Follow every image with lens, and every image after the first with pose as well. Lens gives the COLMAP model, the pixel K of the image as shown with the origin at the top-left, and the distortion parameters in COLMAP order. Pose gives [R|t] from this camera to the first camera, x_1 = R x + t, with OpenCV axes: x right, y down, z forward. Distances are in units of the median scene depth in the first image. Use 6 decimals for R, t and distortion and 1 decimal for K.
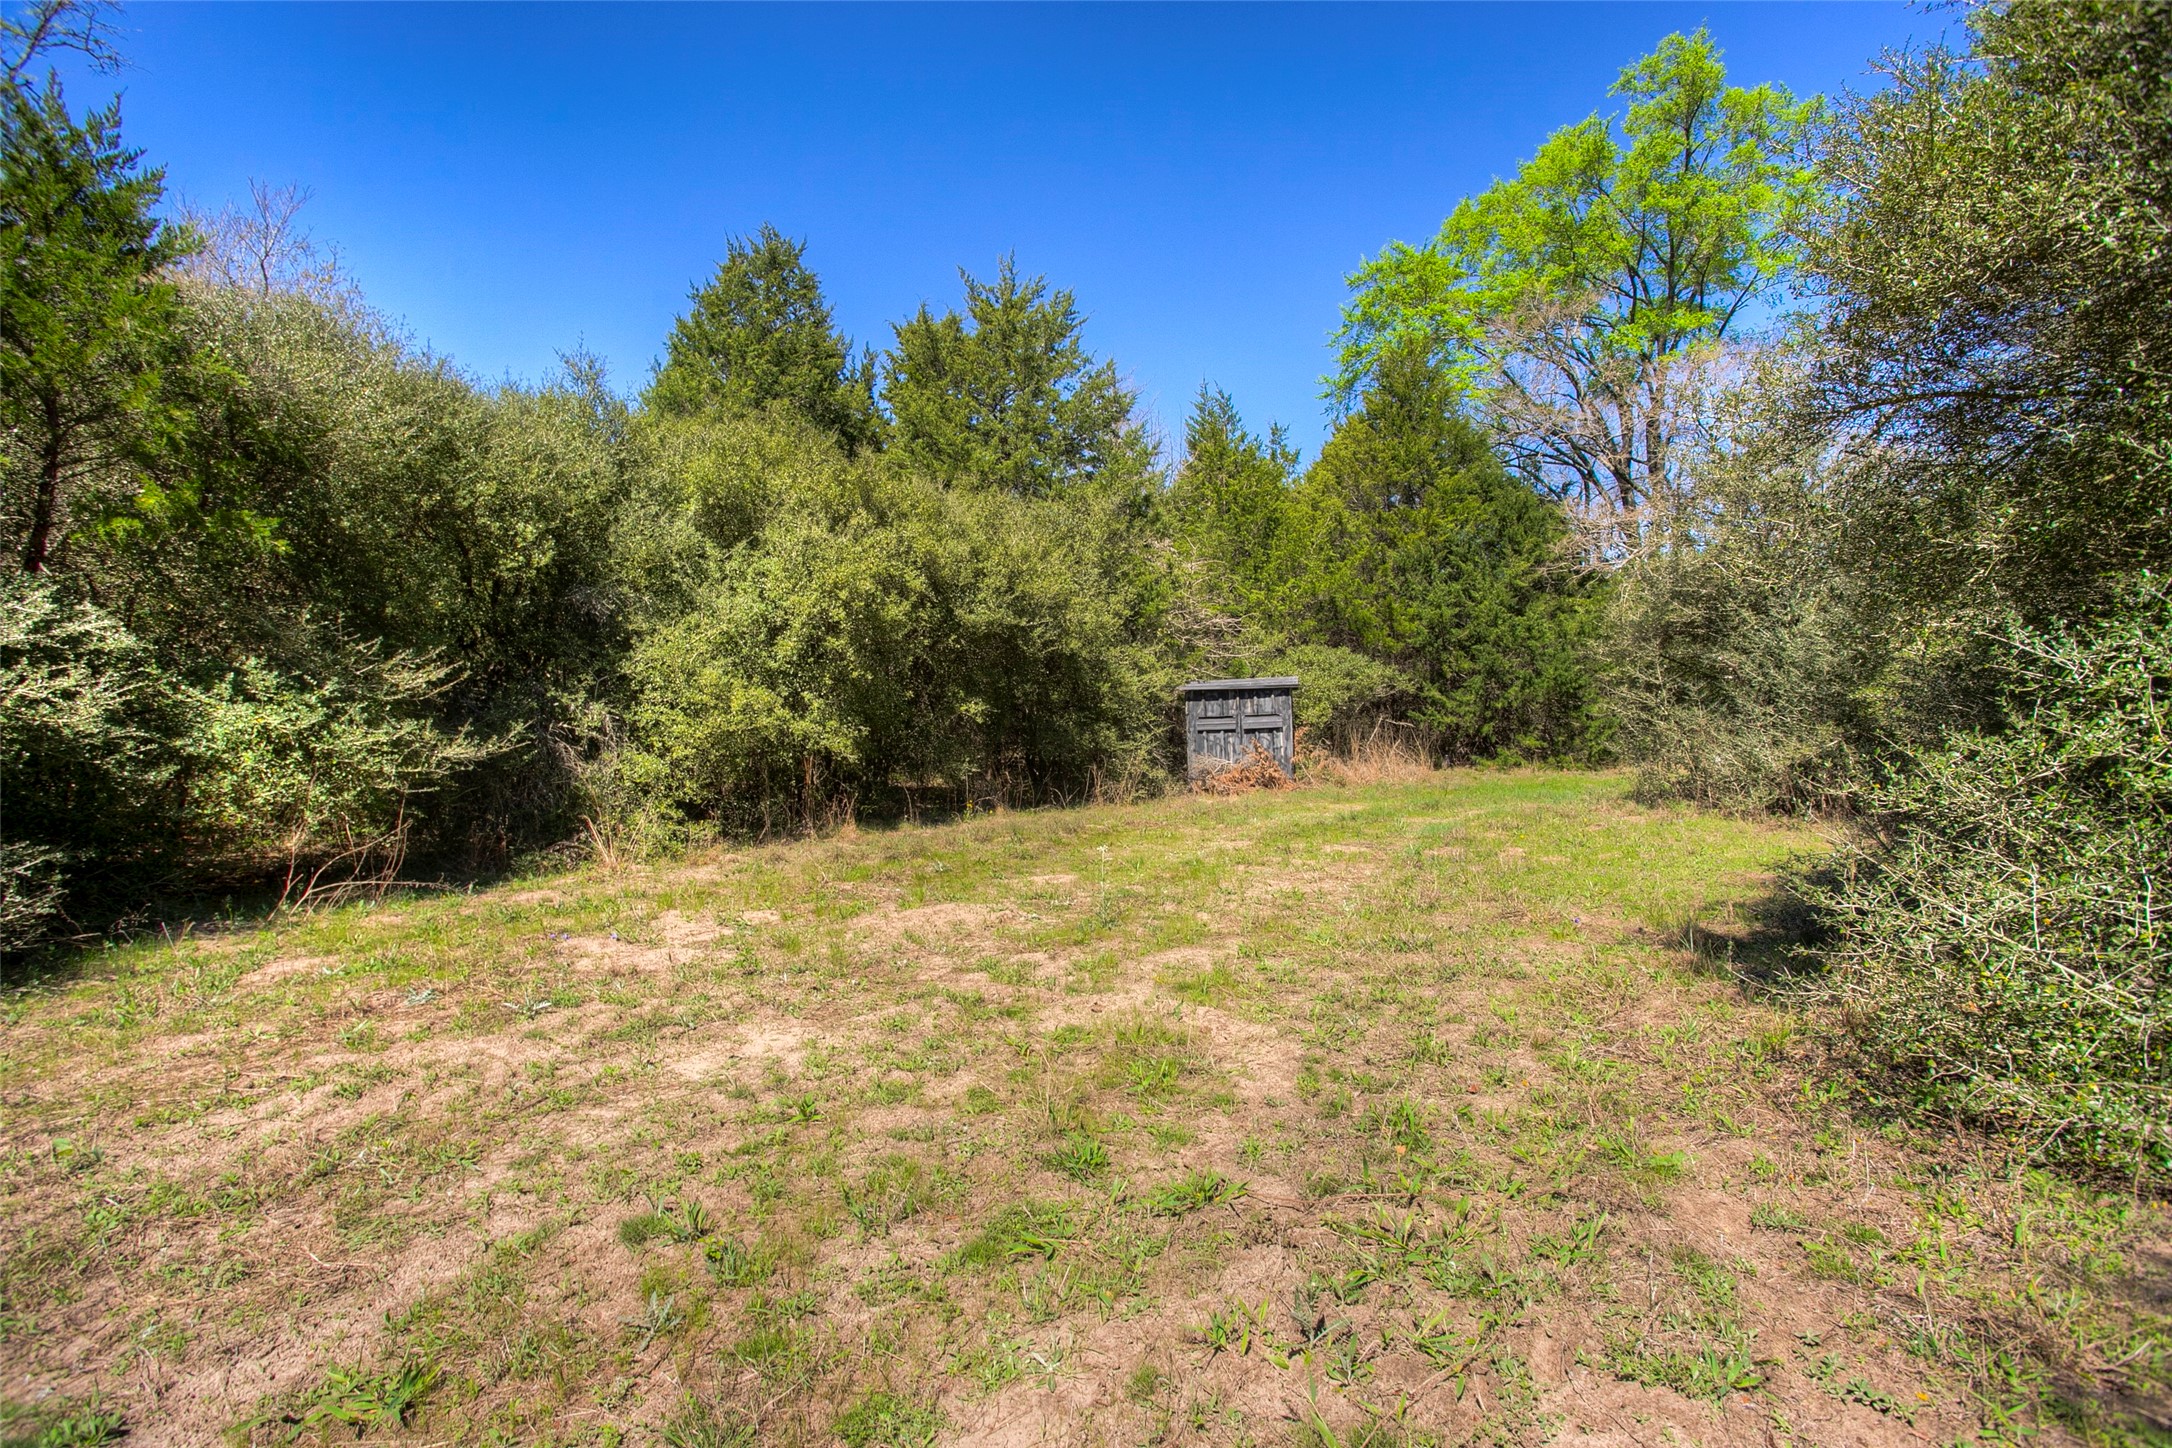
lens RADIAL K [[1064.0, 0, 1090.8], [0, 1064.0, 729.3], [0, 0, 1]] dist [-0.059782, 0.025148]
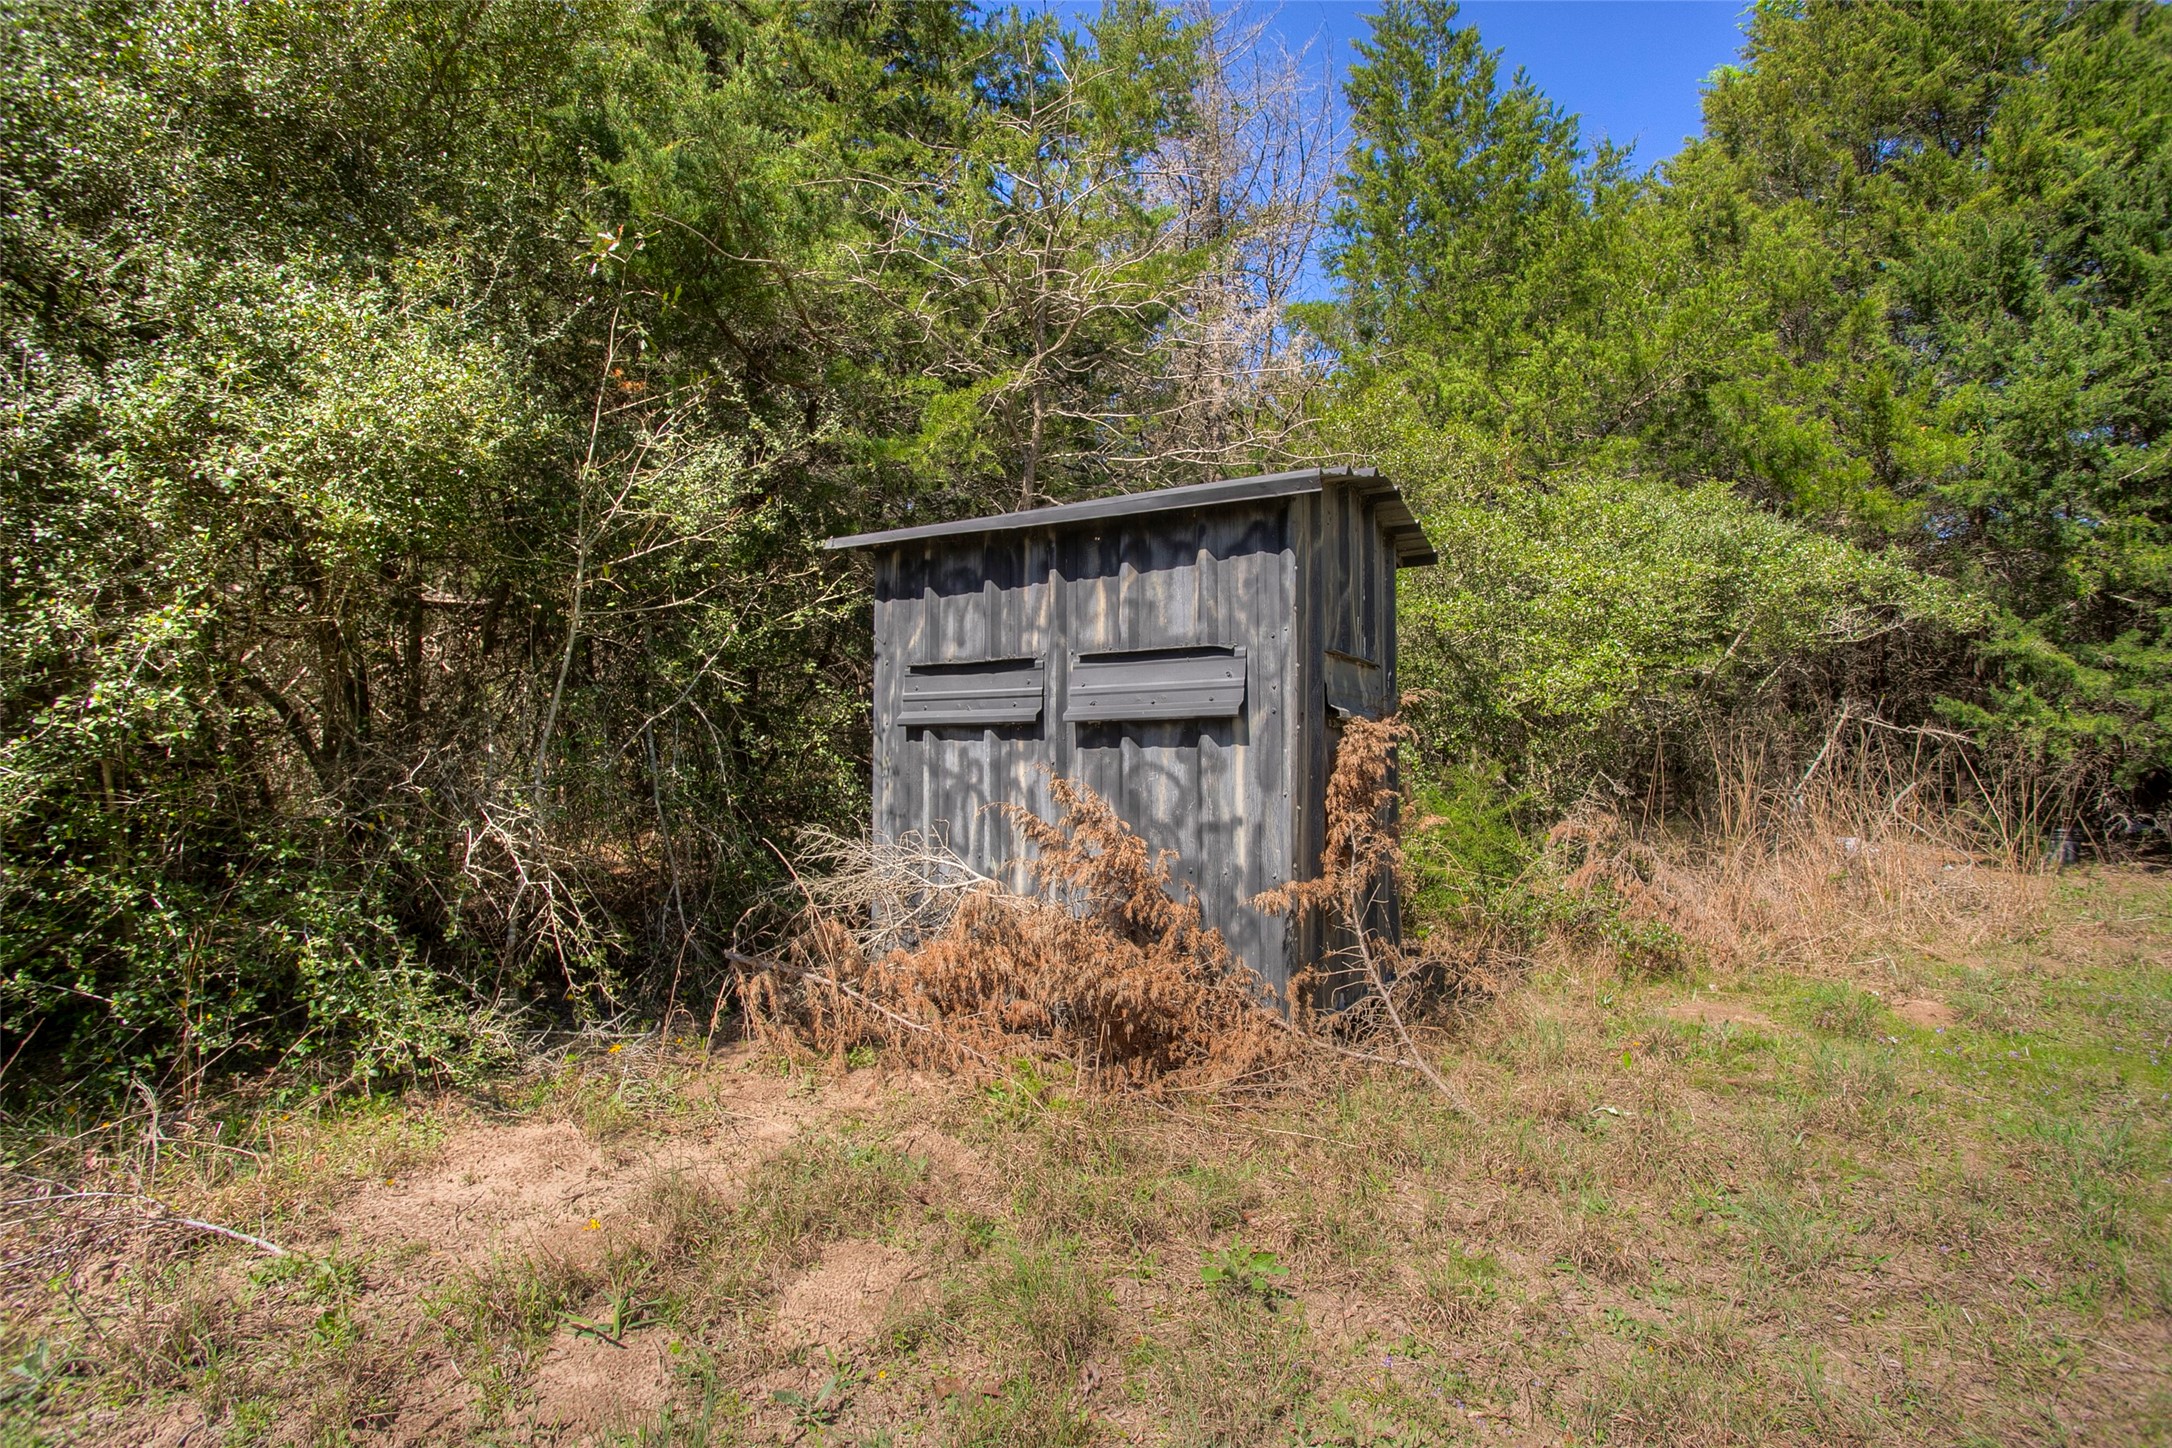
lens RADIAL K [[1064.0, 0, 1090.8], [0, 1064.0, 729.3], [0, 0, 1]] dist [-0.059782, 0.025148]
pose [[0.936659, 0.023364, -0.349461, 0.174330], [-0.026072, 0.999655, -0.003045, 0.001368], [0.349270, 0.011963, 0.936946, 0.642025]]
